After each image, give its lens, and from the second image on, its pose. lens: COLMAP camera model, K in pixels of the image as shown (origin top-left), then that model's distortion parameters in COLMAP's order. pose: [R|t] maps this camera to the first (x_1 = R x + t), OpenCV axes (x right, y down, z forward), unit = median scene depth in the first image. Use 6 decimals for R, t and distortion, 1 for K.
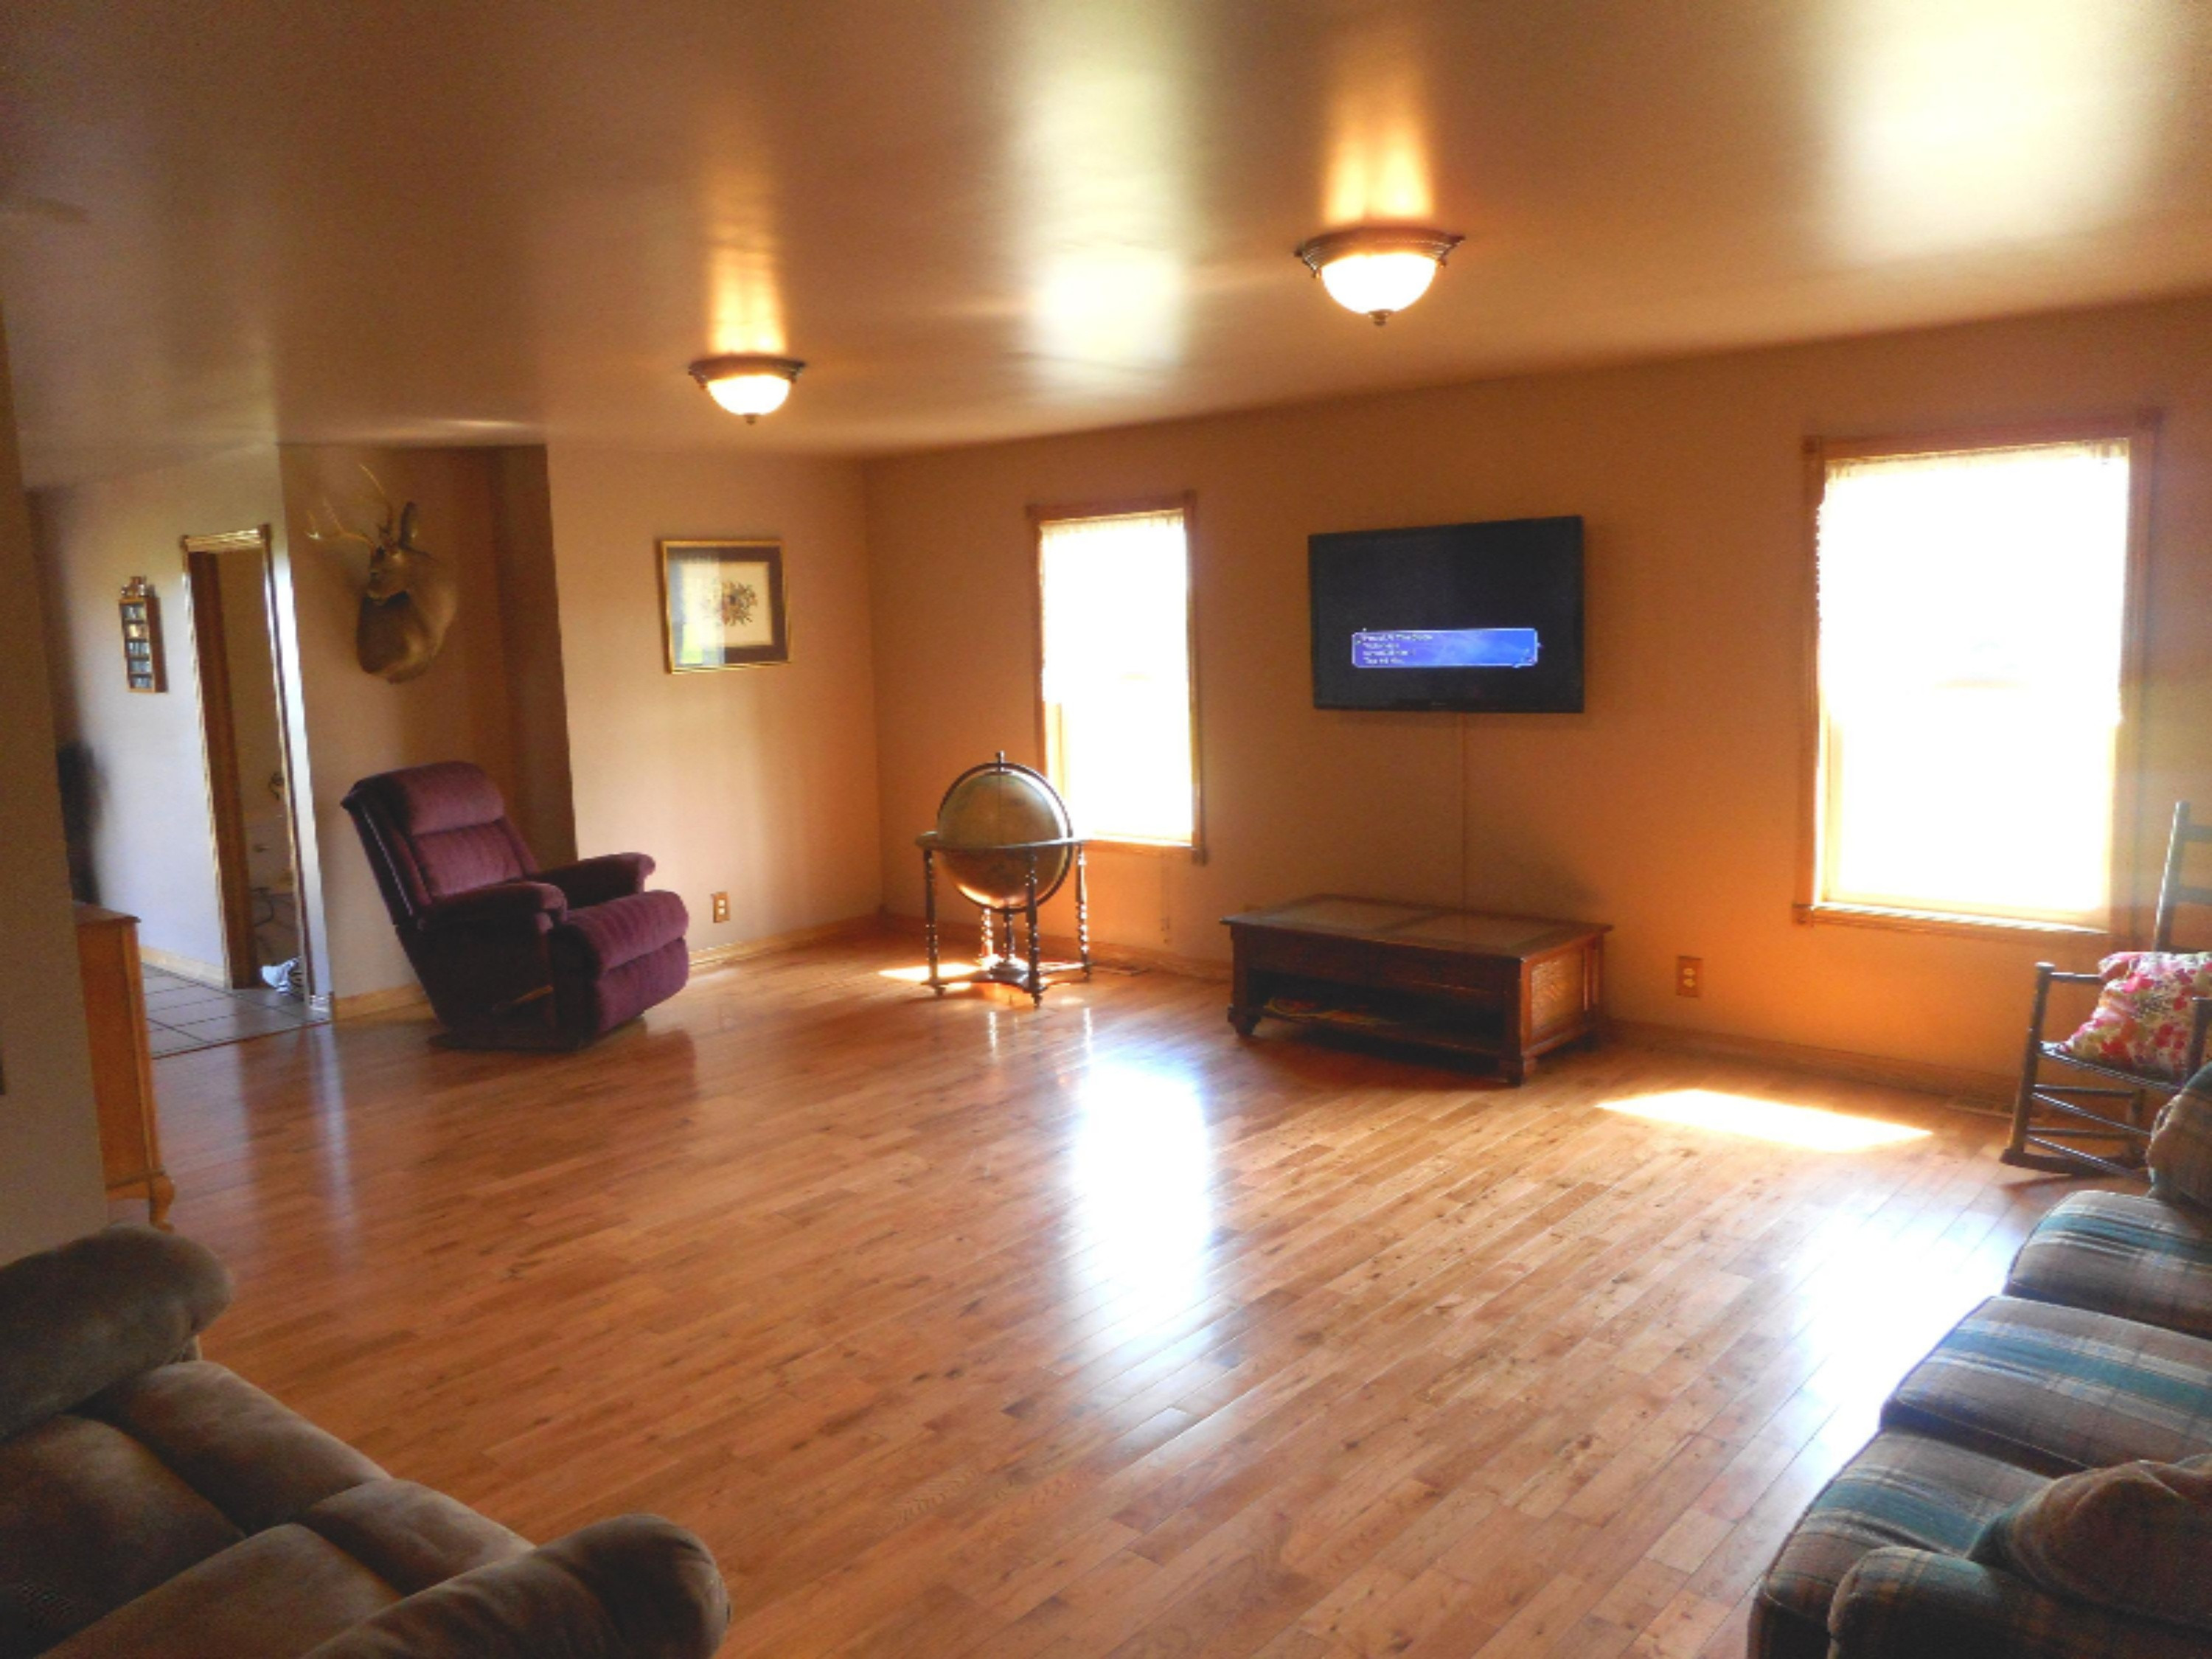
lens RADIAL K [[1645.2, 0, 1106.0], [0, 1645.2, 829.5], [0, 0, 1]] dist [0.001165, 0.002084]
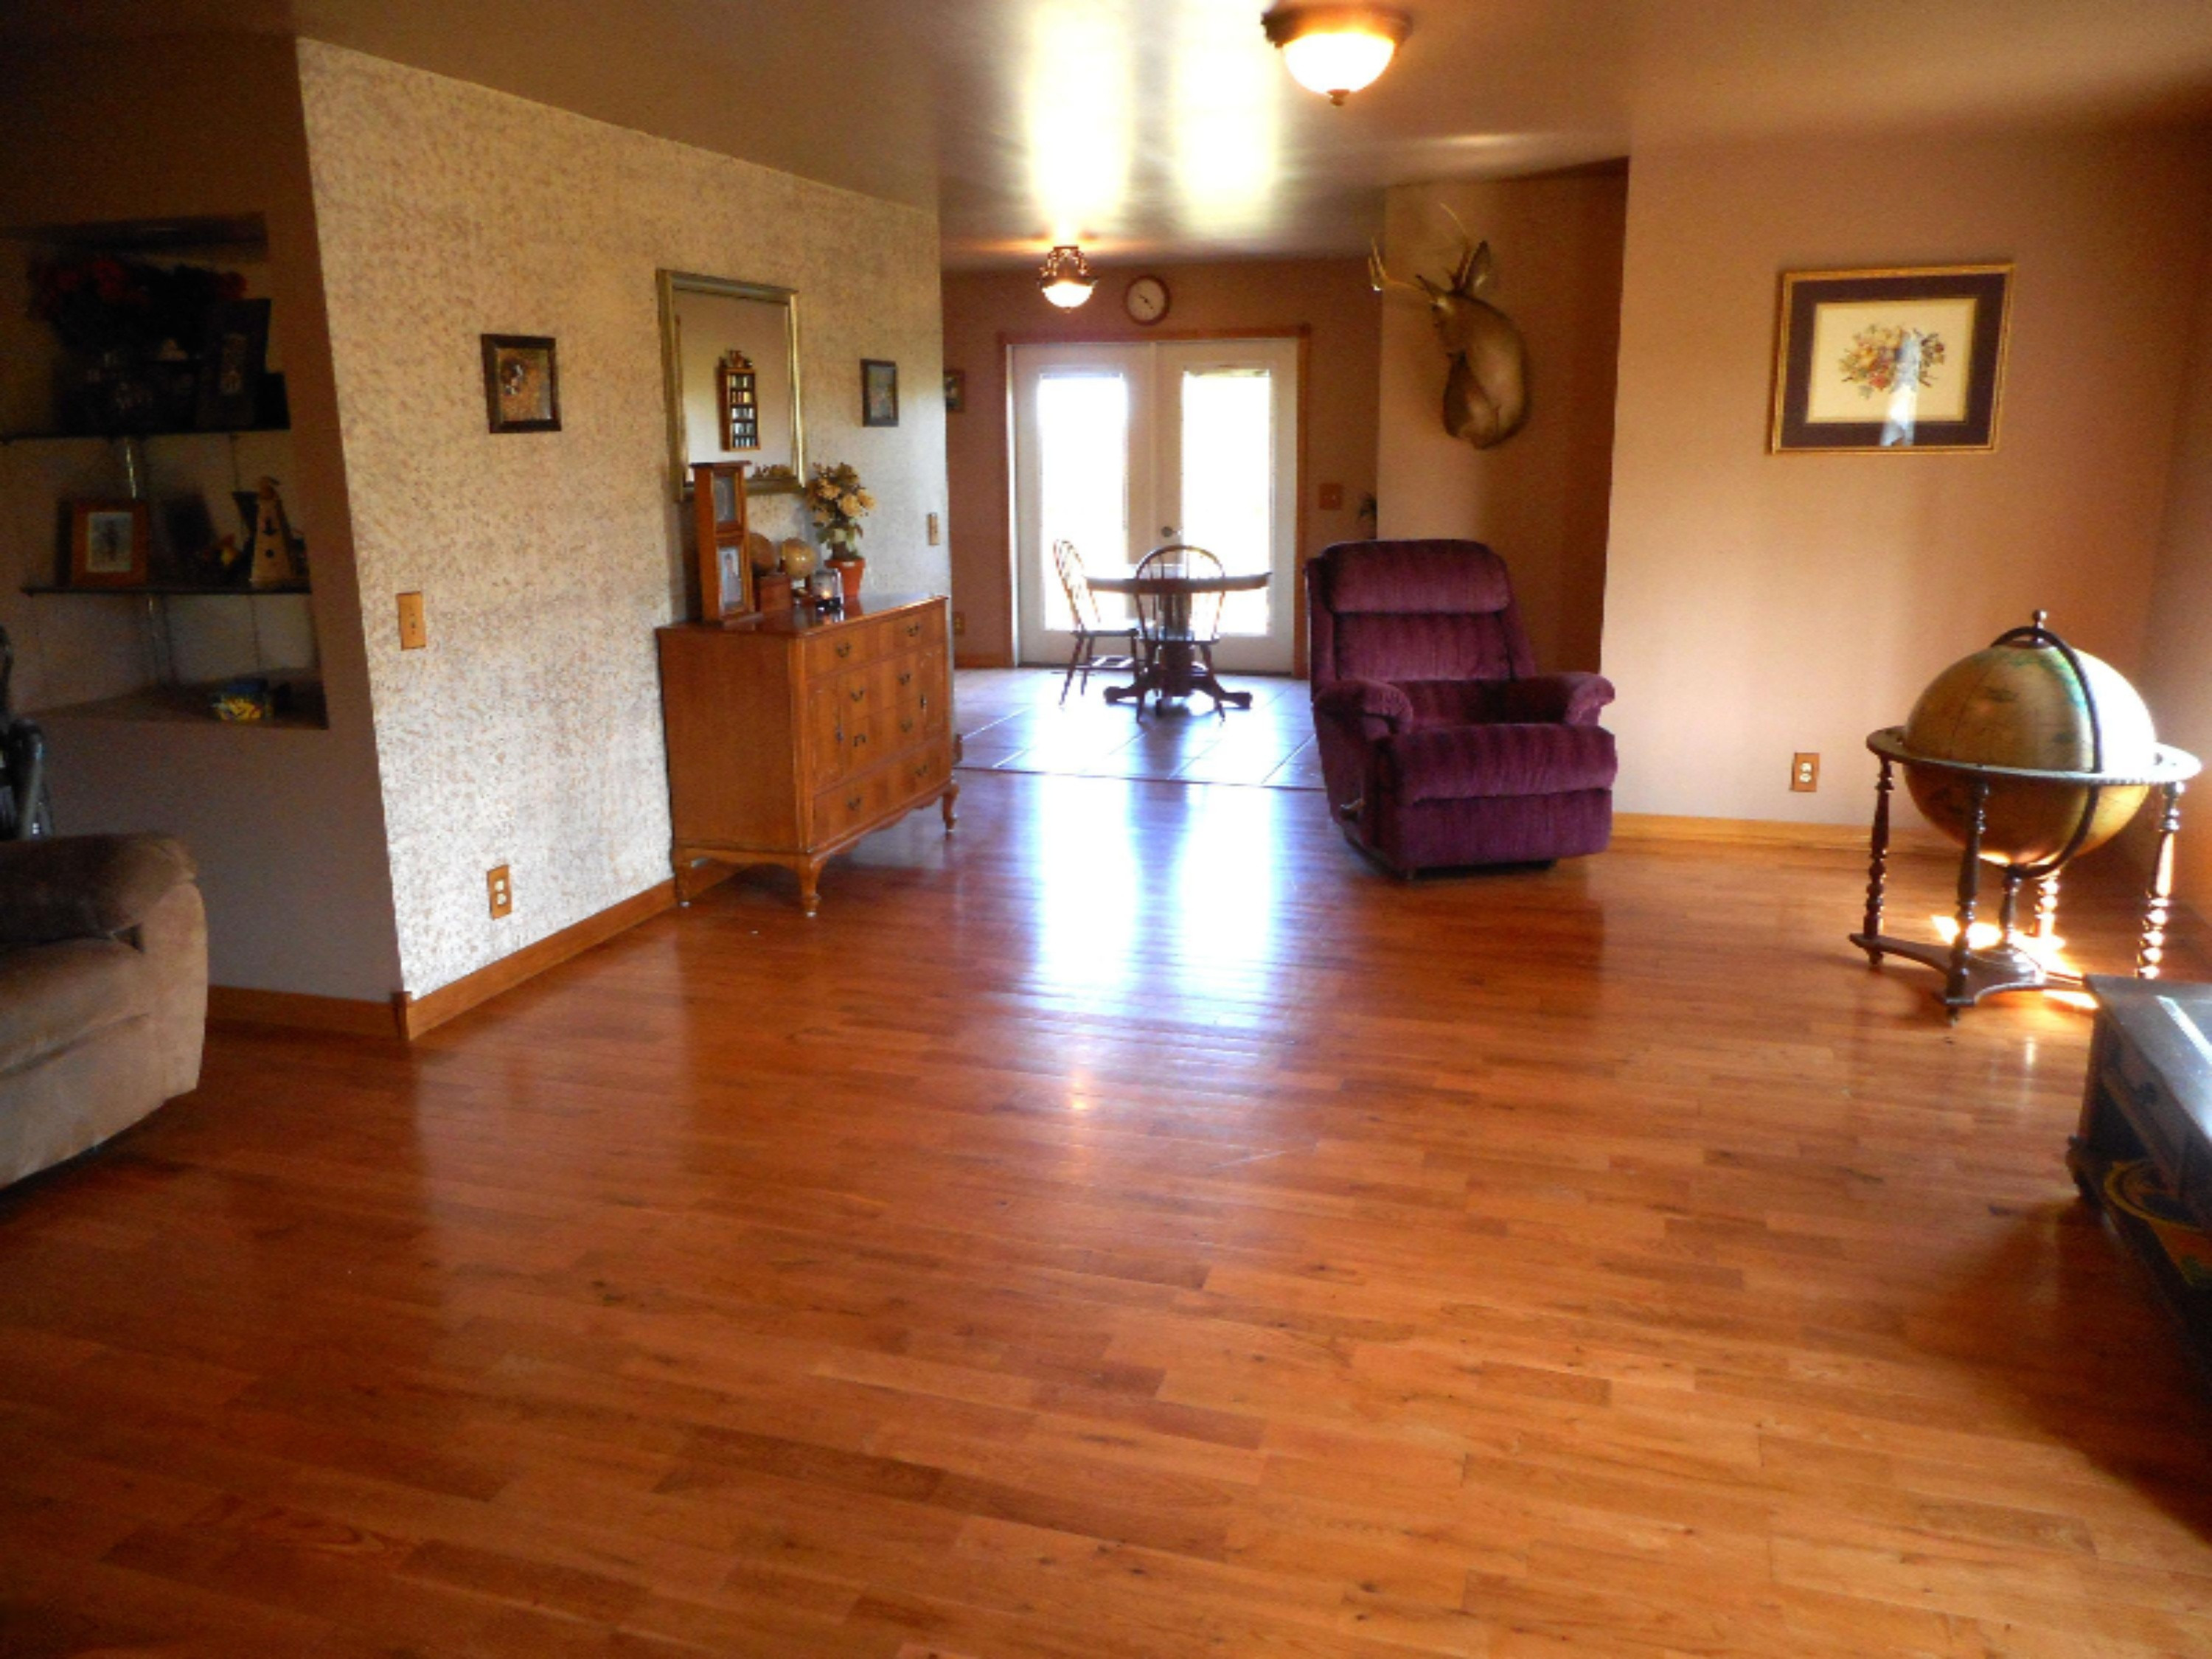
lens RADIAL K [[1645.2, 0, 1106.0], [0, 1645.2, 829.5], [0, 0, 1]] dist [0.001165, 0.002084]
pose [[0.414052, 0.248538, -0.875665, 0.436865], [-0.126274, 0.968384, 0.215146, -0.071637], [0.901452, 0.021492, 0.432345, 0.550093]]
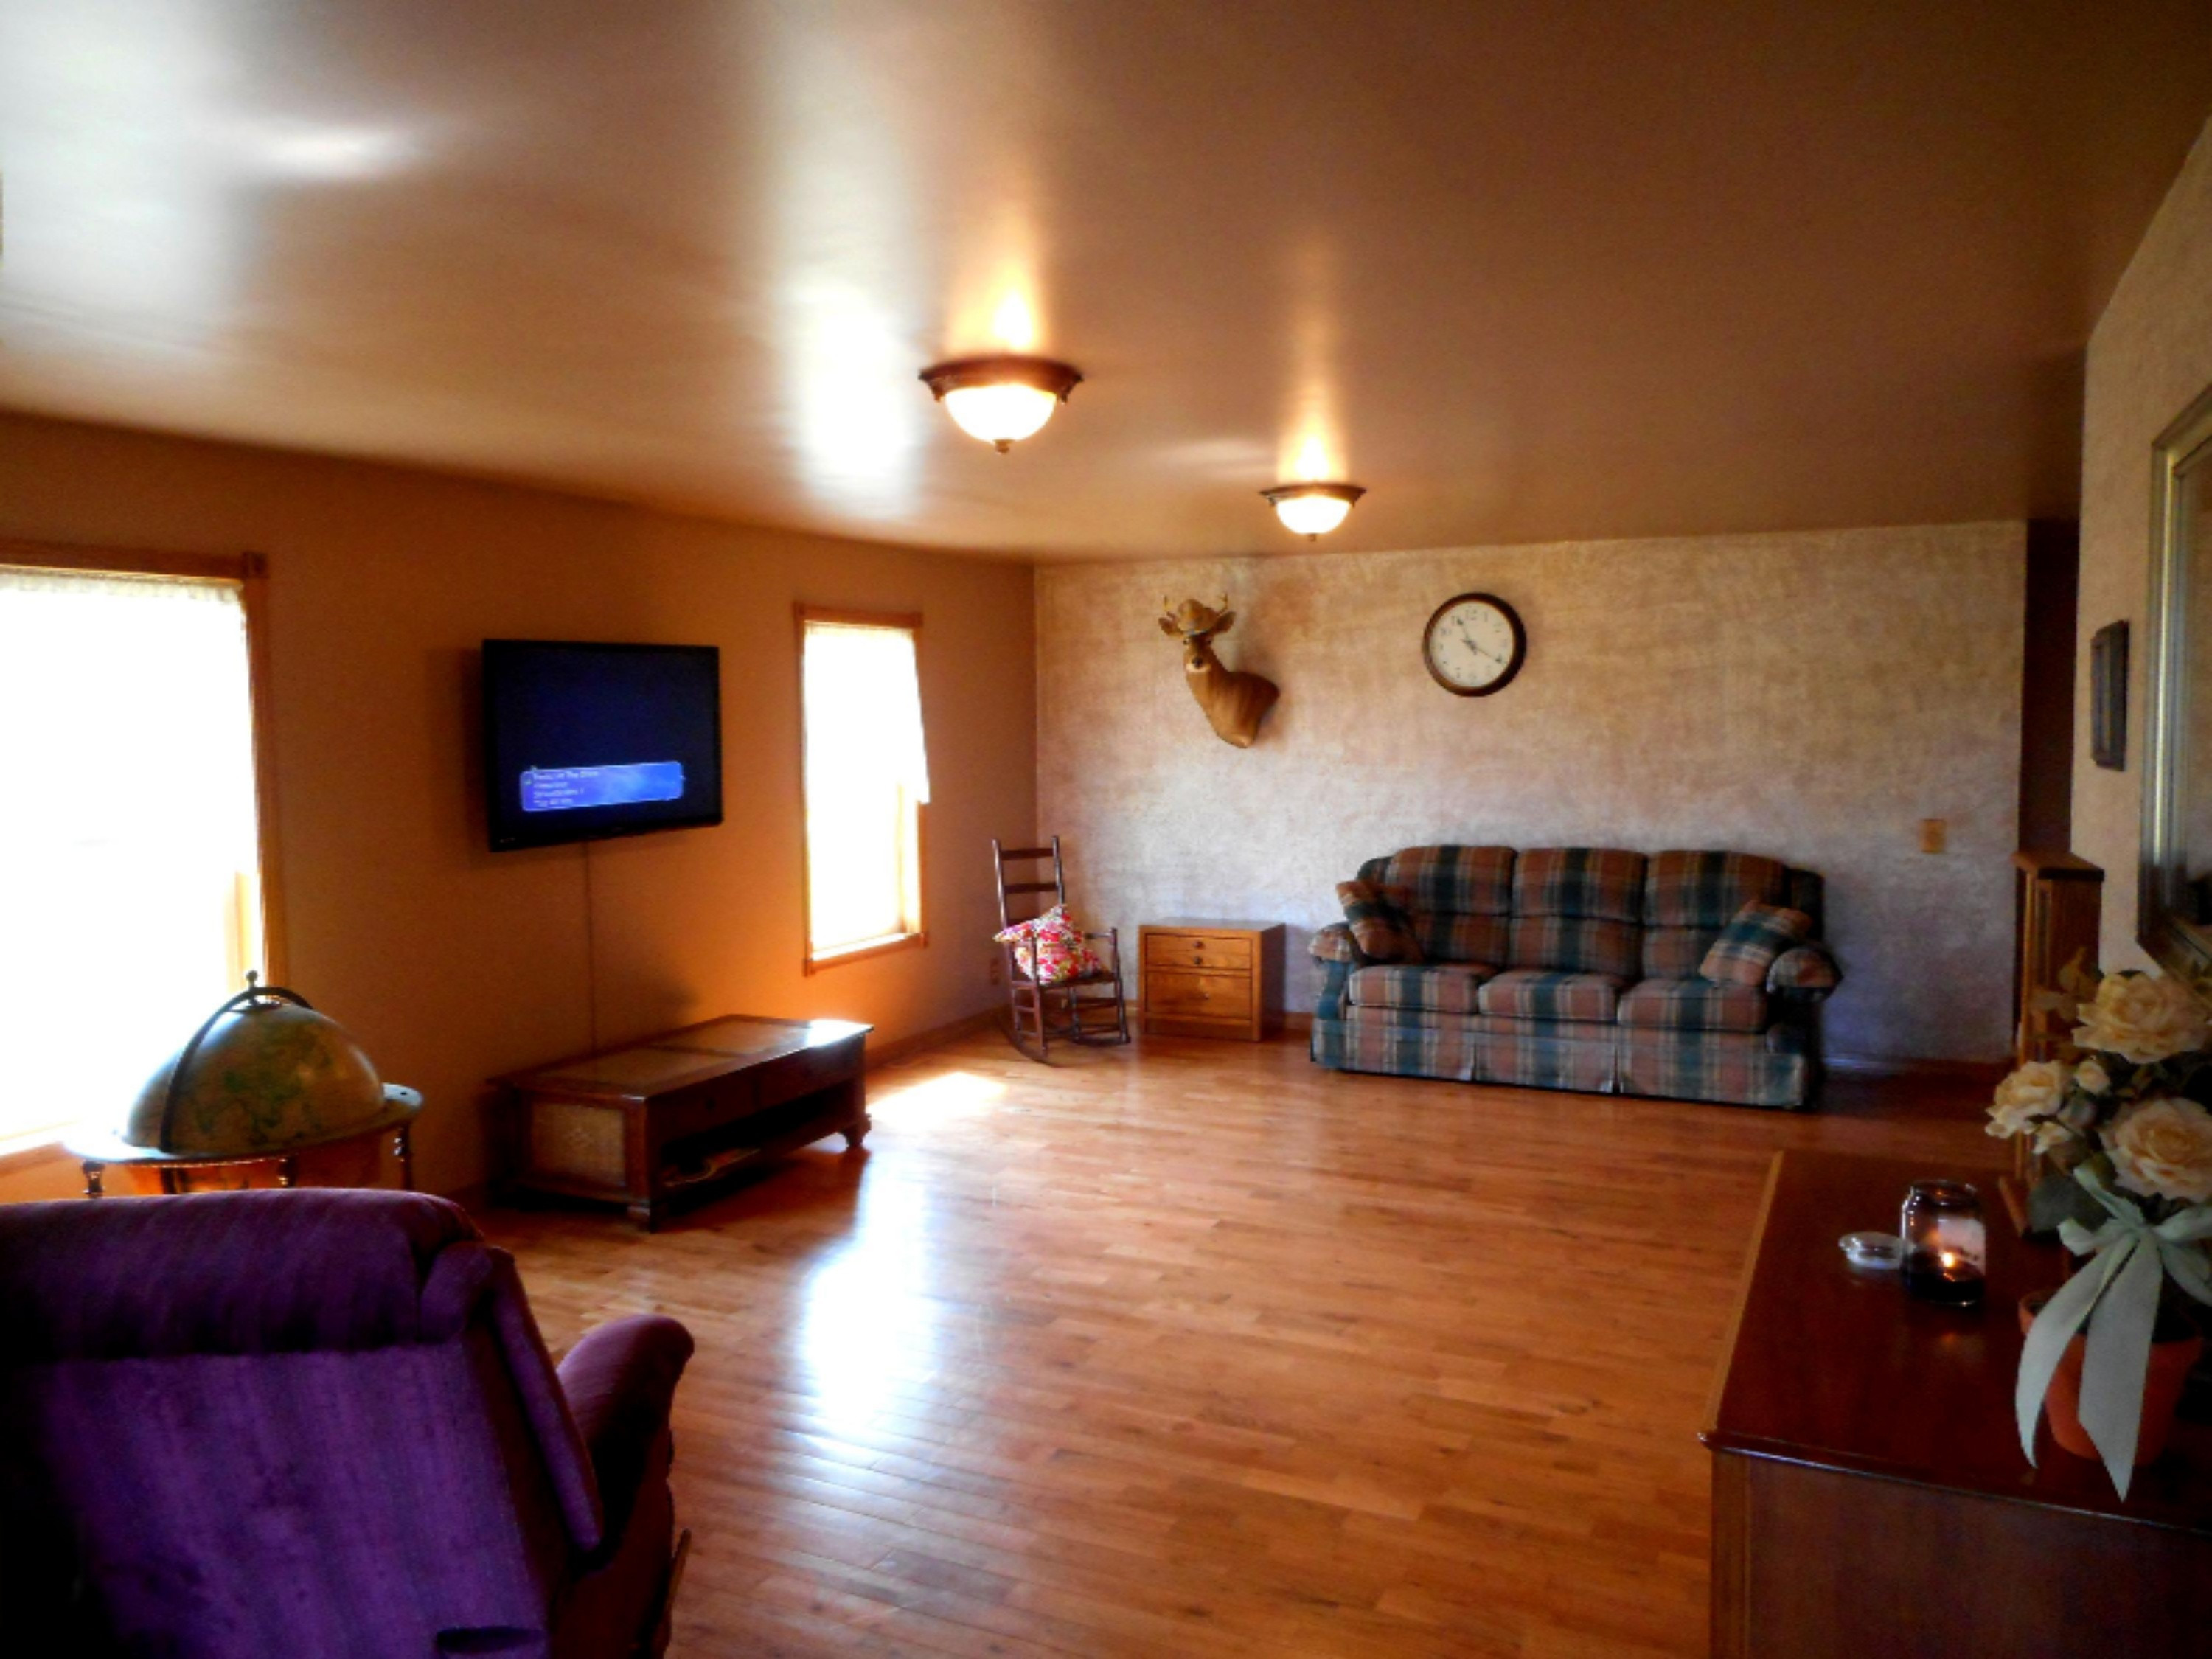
lens RADIAL K [[1668.2, 0, 1106.0], [0, 1668.2, 829.5], [0, 0, 1]] dist [0.182879, 0.000498]
pose [[-0.281972, -0.039712, 0.958600, -0.903973], [0.148556, 0.985286, 0.084515, -0.131620], [-0.947852, 0.166237, -0.271924, 1.108005]]
